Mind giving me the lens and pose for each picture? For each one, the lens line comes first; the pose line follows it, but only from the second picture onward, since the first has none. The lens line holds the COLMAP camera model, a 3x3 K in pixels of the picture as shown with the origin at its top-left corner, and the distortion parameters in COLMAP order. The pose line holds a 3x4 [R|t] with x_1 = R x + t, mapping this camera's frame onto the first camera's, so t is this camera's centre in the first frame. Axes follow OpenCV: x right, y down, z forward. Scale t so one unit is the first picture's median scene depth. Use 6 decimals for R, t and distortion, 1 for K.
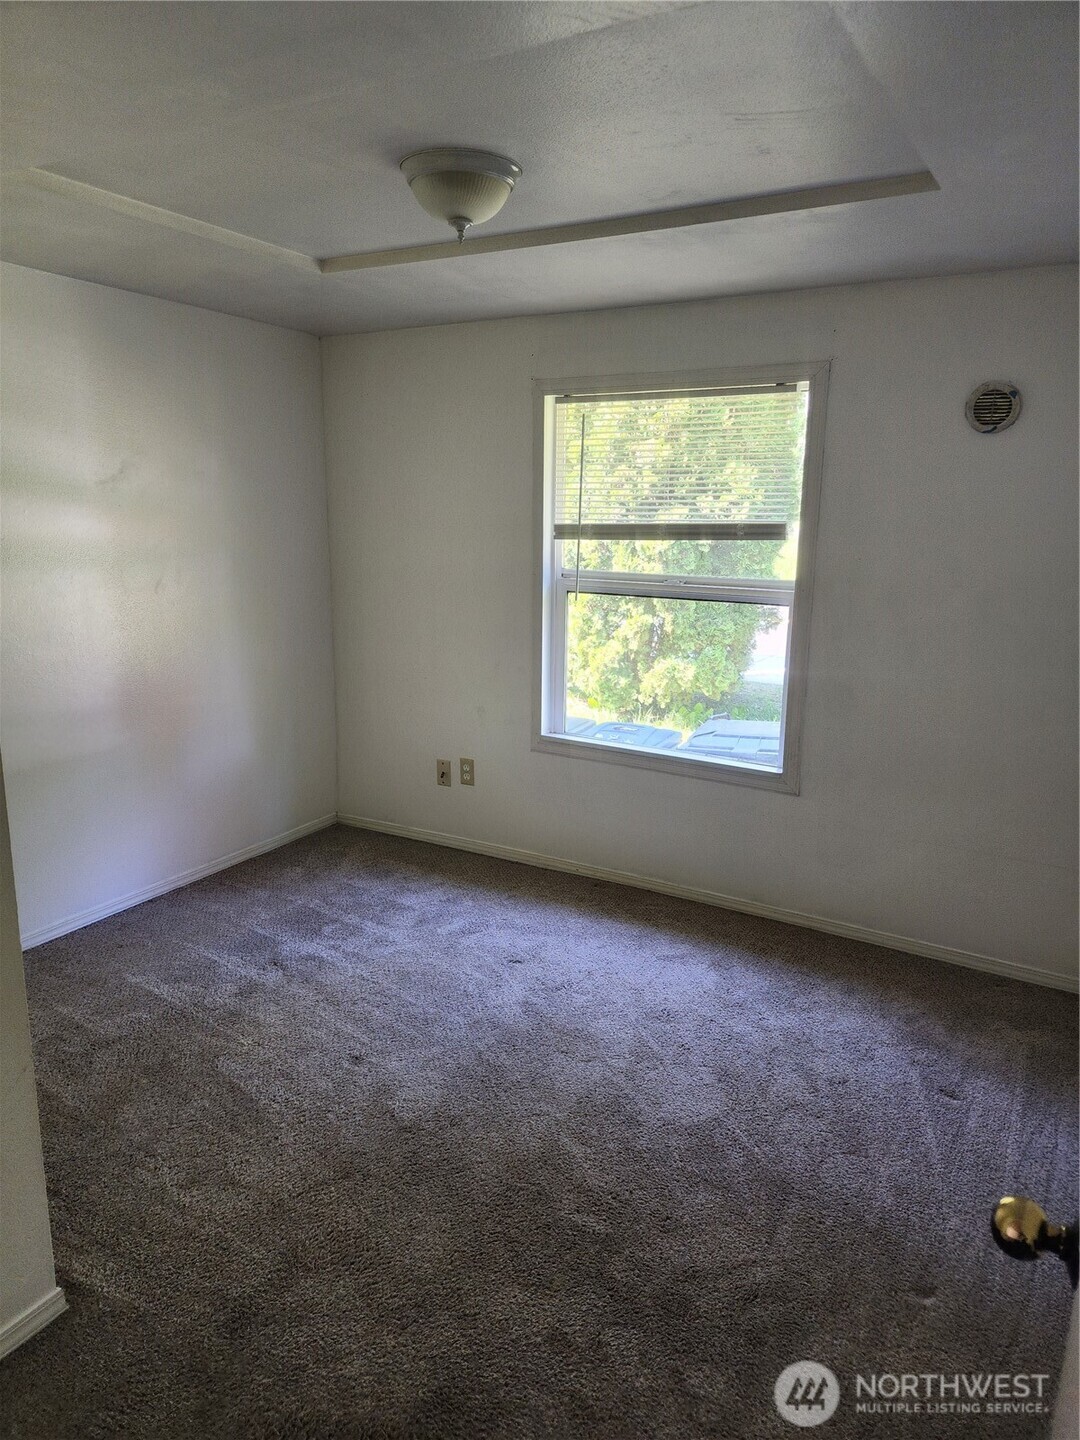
lens RADIAL K [[968.1, 0, 537.3], [0, 968.1, 721.4], [0, 0, 1]] dist [0.039862, -0.038909]
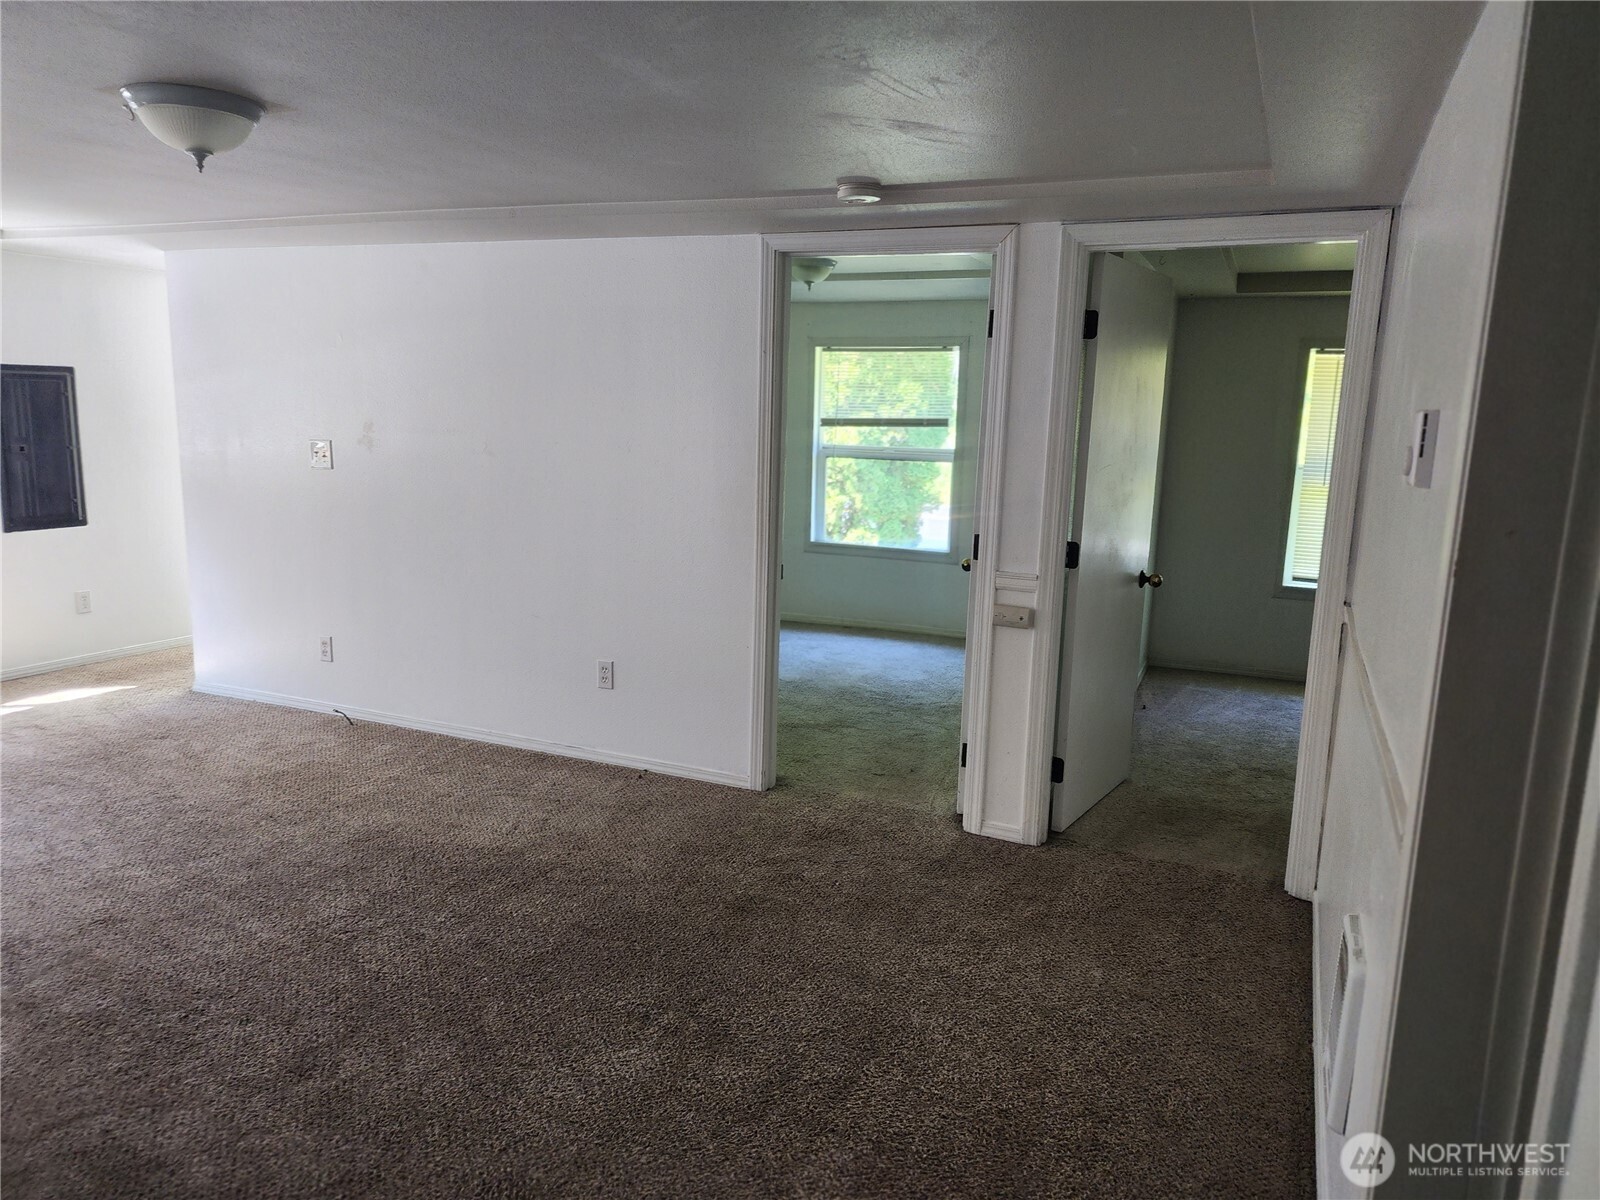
lens RADIAL K [[1075.7, 0, 813.7], [0, 1075.7, 607.5], [0, 0, 1]] dist [0.039862, -0.038909]
pose [[0.991311, -0.007034, 0.131353, -0.300791], [0.012729, 0.999012, -0.042568, 0.264889], [-0.130924, 0.043870, 0.990421, -1.092603]]
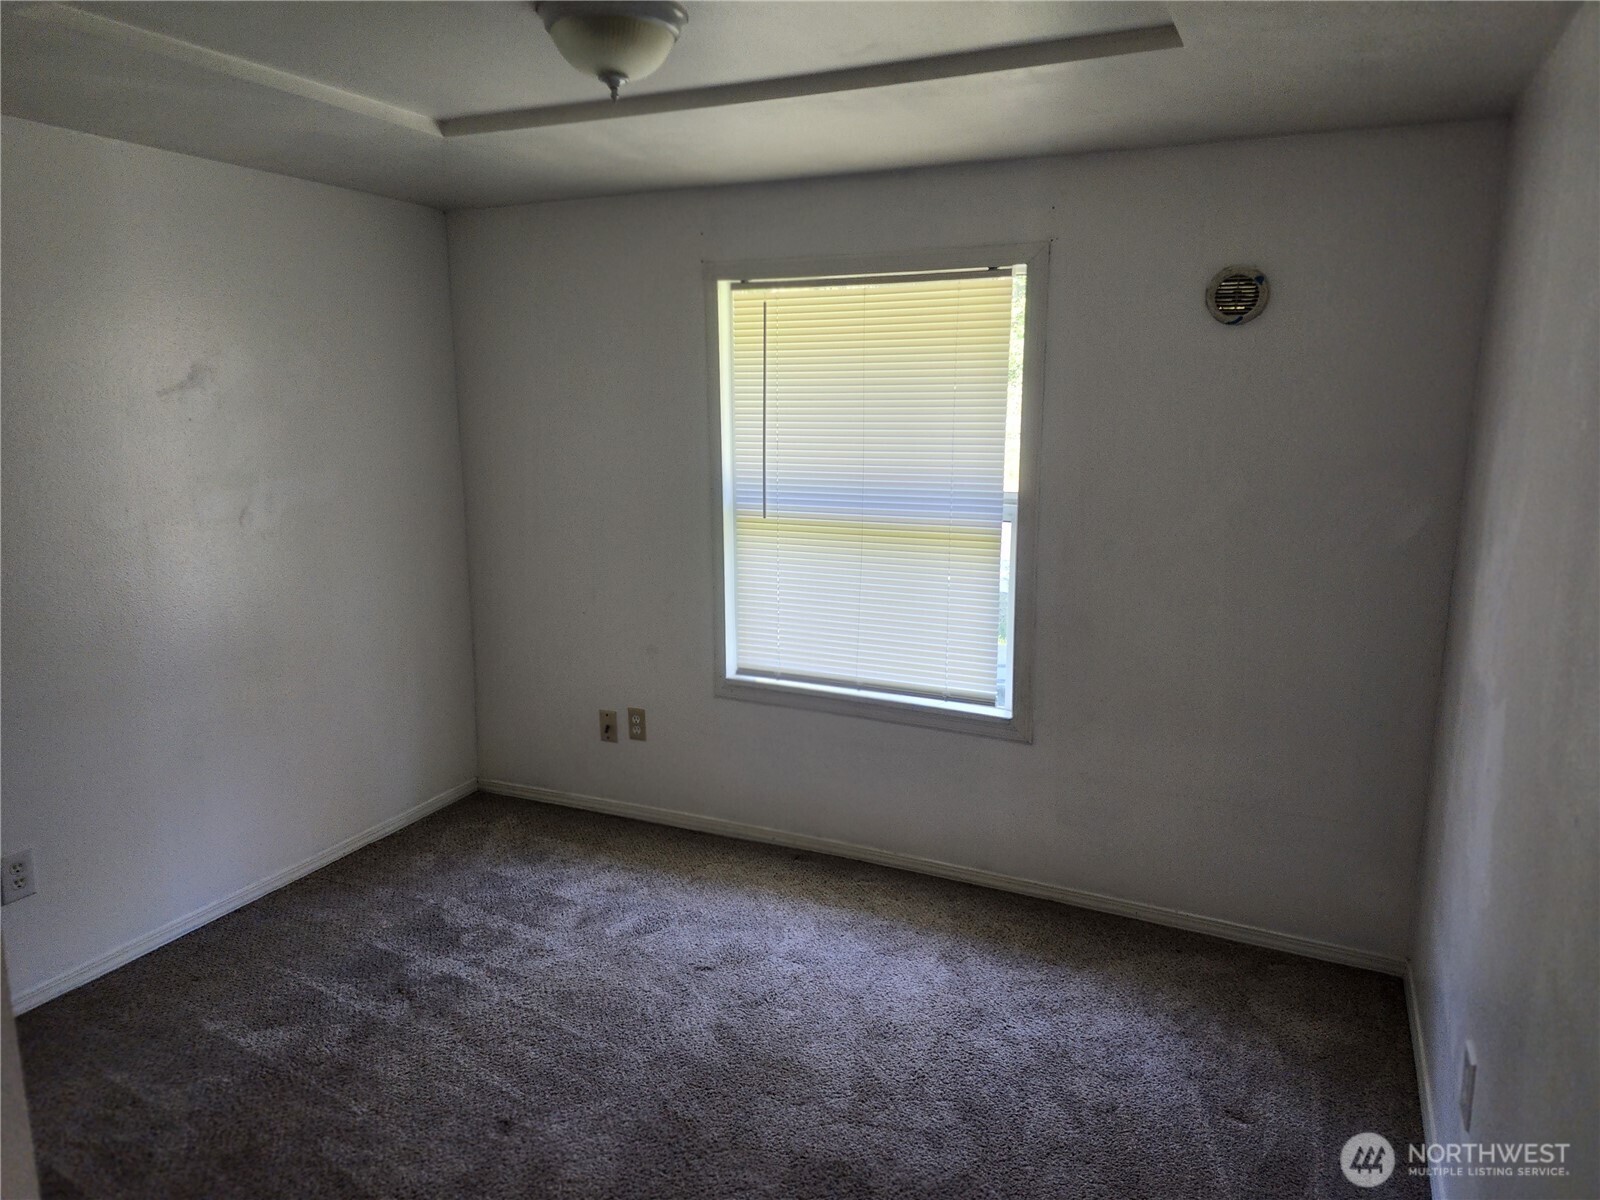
lens RADIAL K [[1075.7, 0, 804.5], [0, 1075.7, 583.4], [0, 0, 1]] dist [0.039862, -0.038909]
pose [[0.995665, -0.028697, 0.088470, -0.009605], [0.032309, 0.998691, -0.039663, -0.035901], [-0.087216, 0.042350, 0.995289, 0.077004]]
